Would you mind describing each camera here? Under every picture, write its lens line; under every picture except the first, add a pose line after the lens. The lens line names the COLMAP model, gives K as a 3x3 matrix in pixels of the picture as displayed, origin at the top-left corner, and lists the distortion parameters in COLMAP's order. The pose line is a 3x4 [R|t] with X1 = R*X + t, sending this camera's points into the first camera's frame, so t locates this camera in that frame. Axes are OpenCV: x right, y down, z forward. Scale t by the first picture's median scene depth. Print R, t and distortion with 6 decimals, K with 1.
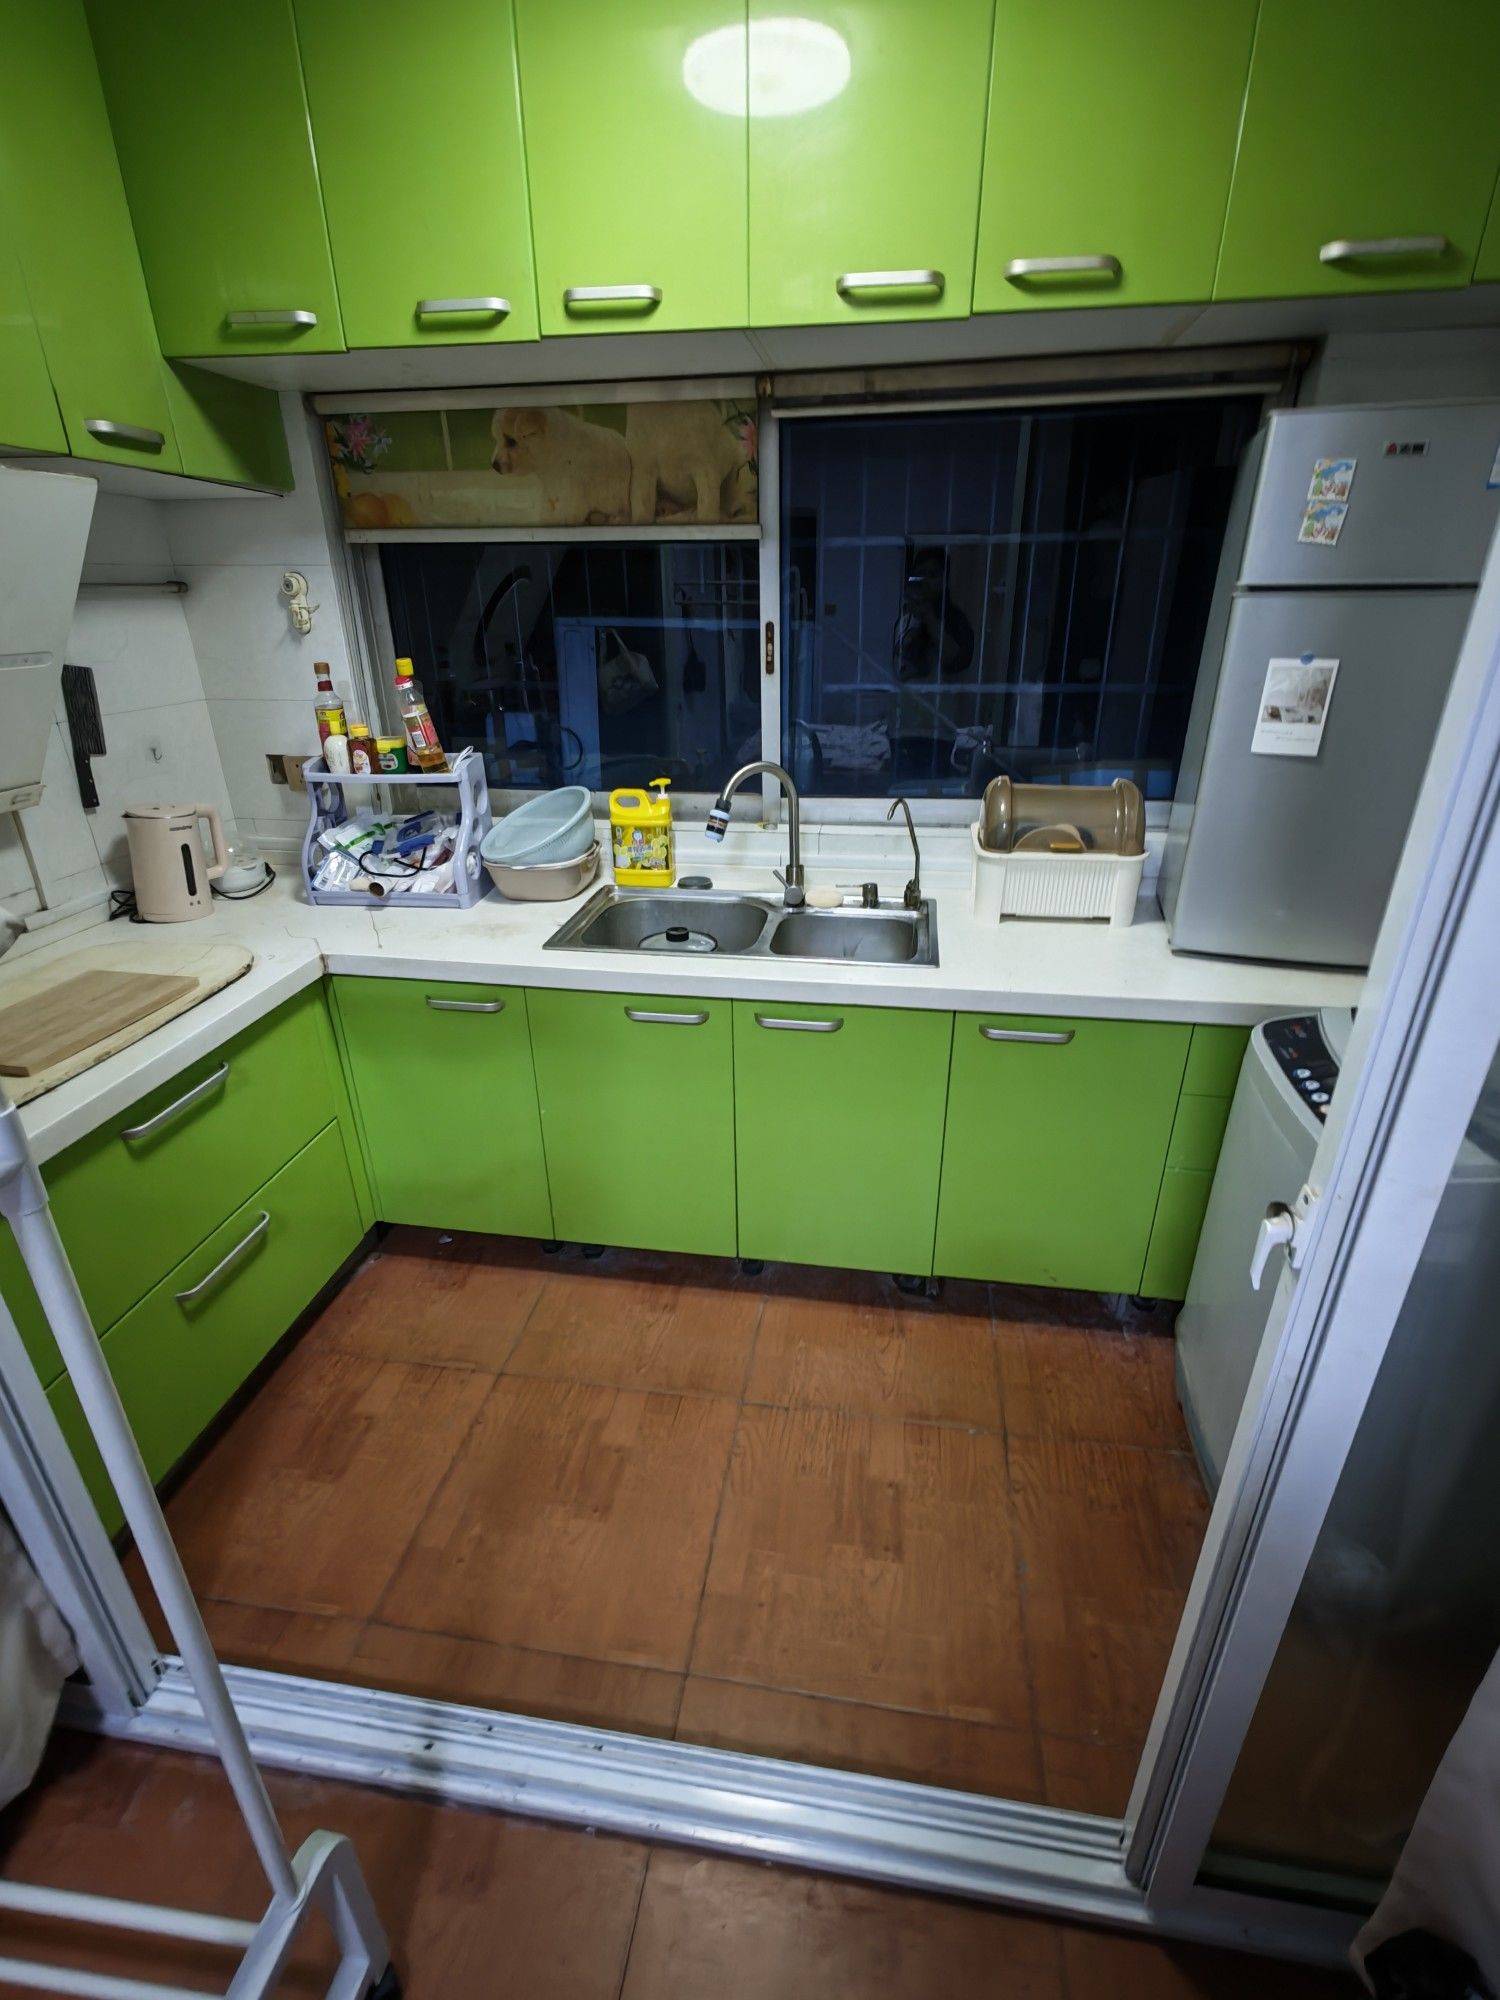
lens RADIAL K [[911.1, 0, 754.0], [0, 911.1, 1002.2], [0, 0, 1]] dist [0.001561, 0.000731]
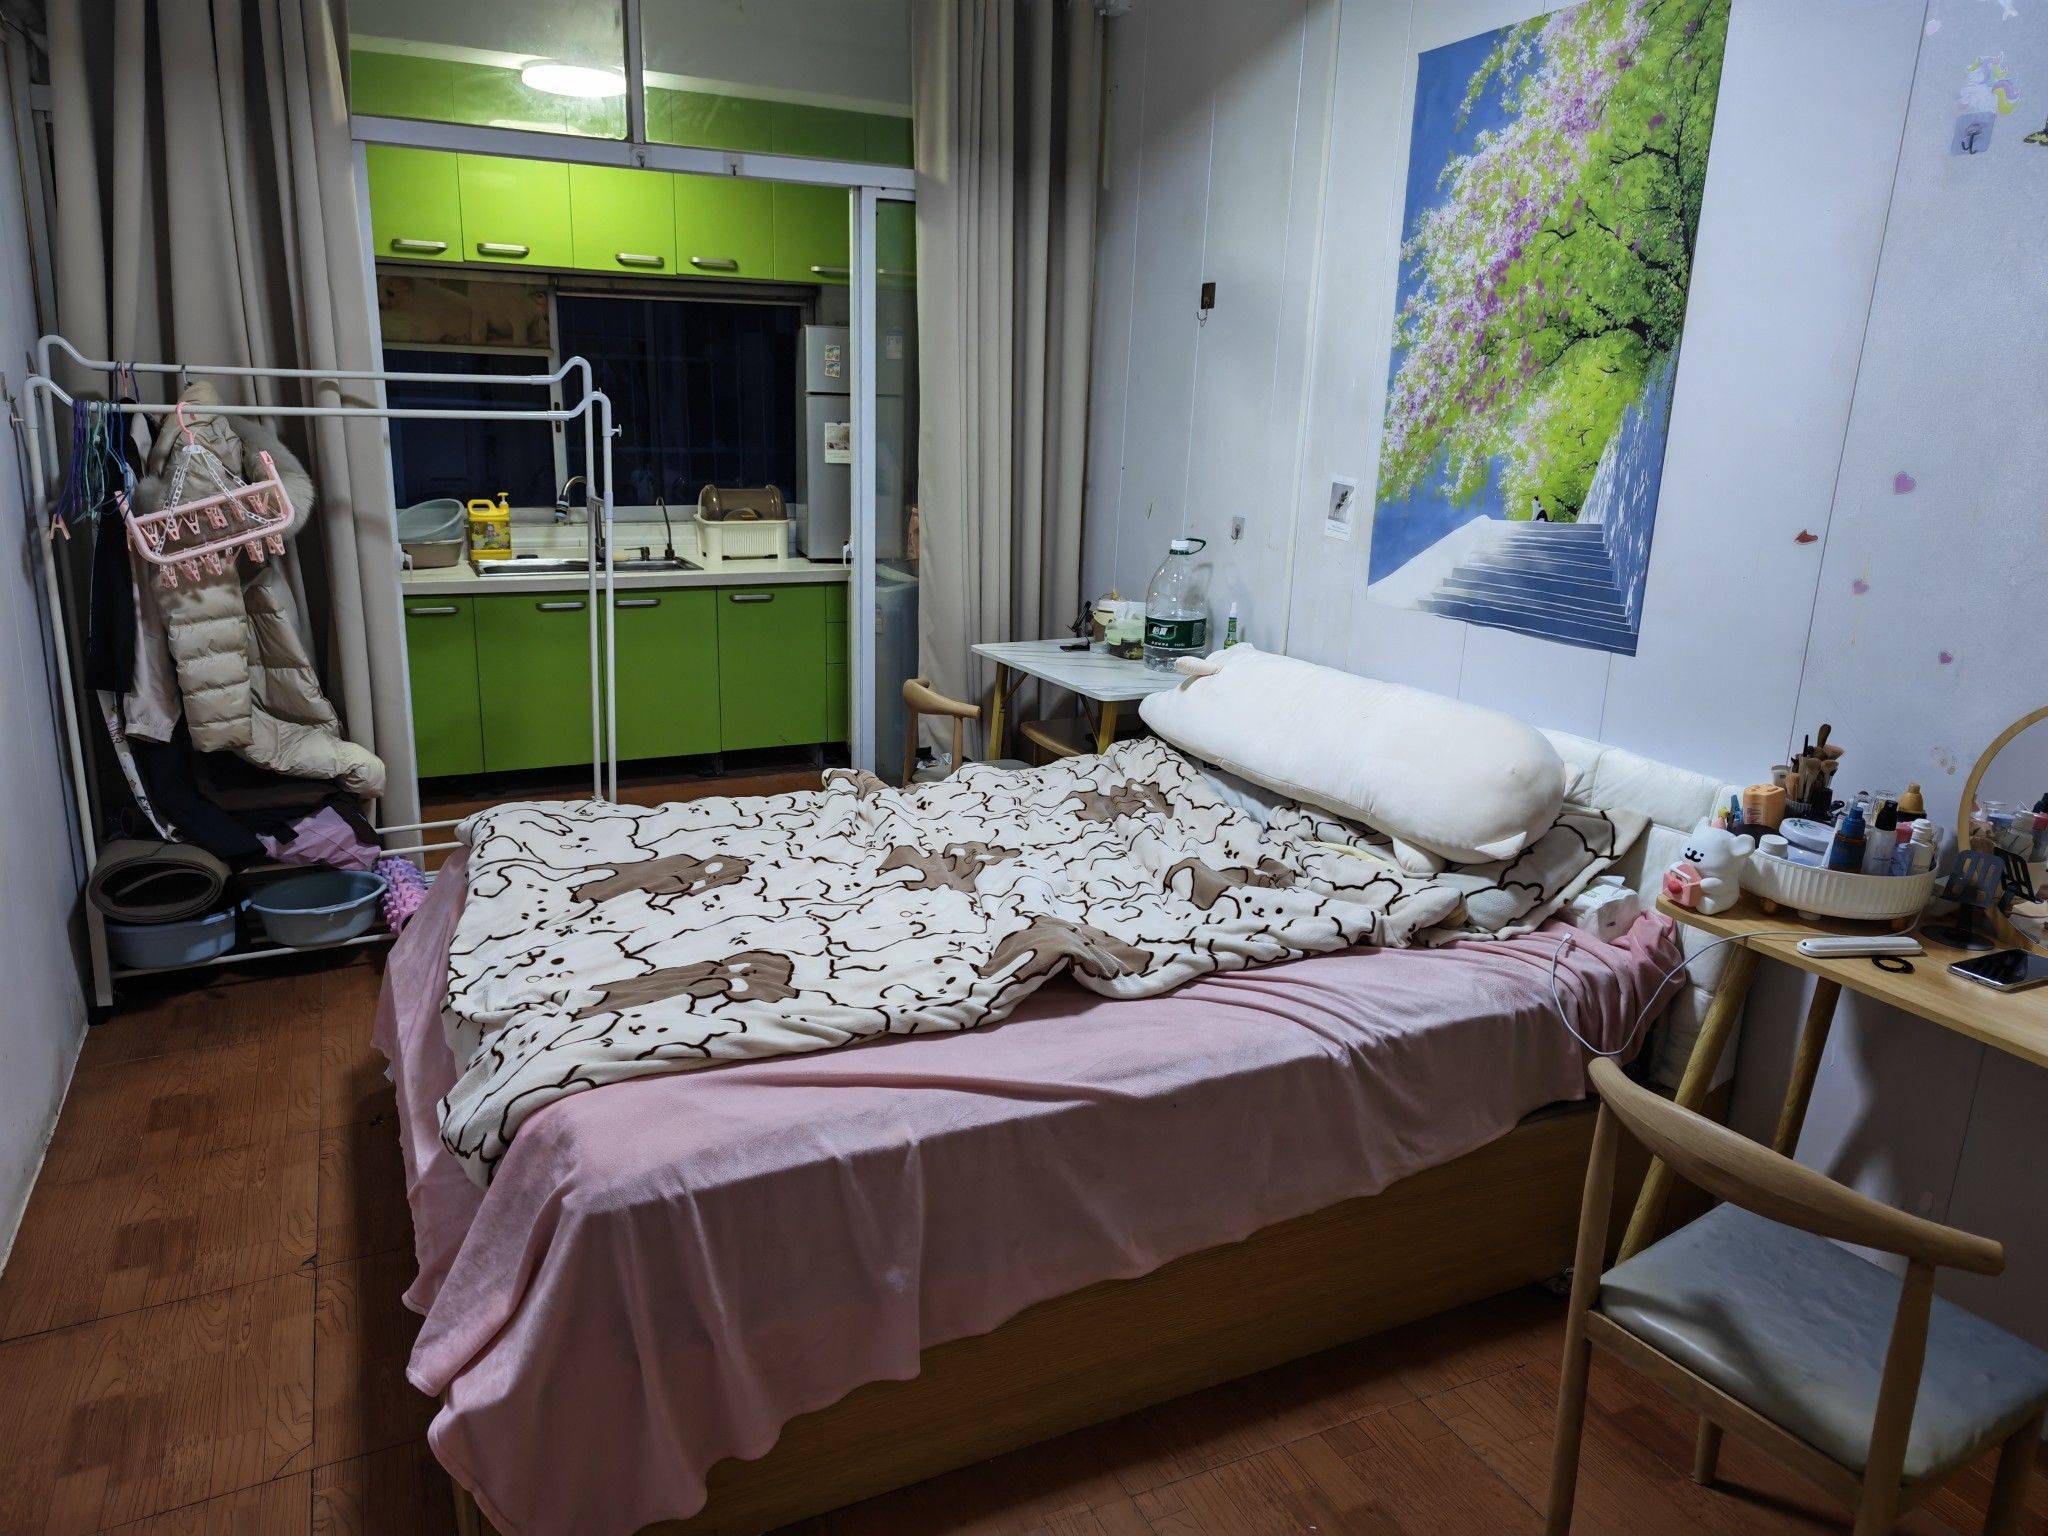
lens RADIAL K [[1402.7, 0, 1024.6], [0, 1402.7, 763.1], [0, 0, 1]] dist [0.006284, 0.001079]
pose [[0.825759, -0.111214, 0.552949, -0.863155], [0.199129, 0.974720, -0.101331, 0.741376], [-0.527702, 0.193784, 0.827030, -1.634500]]
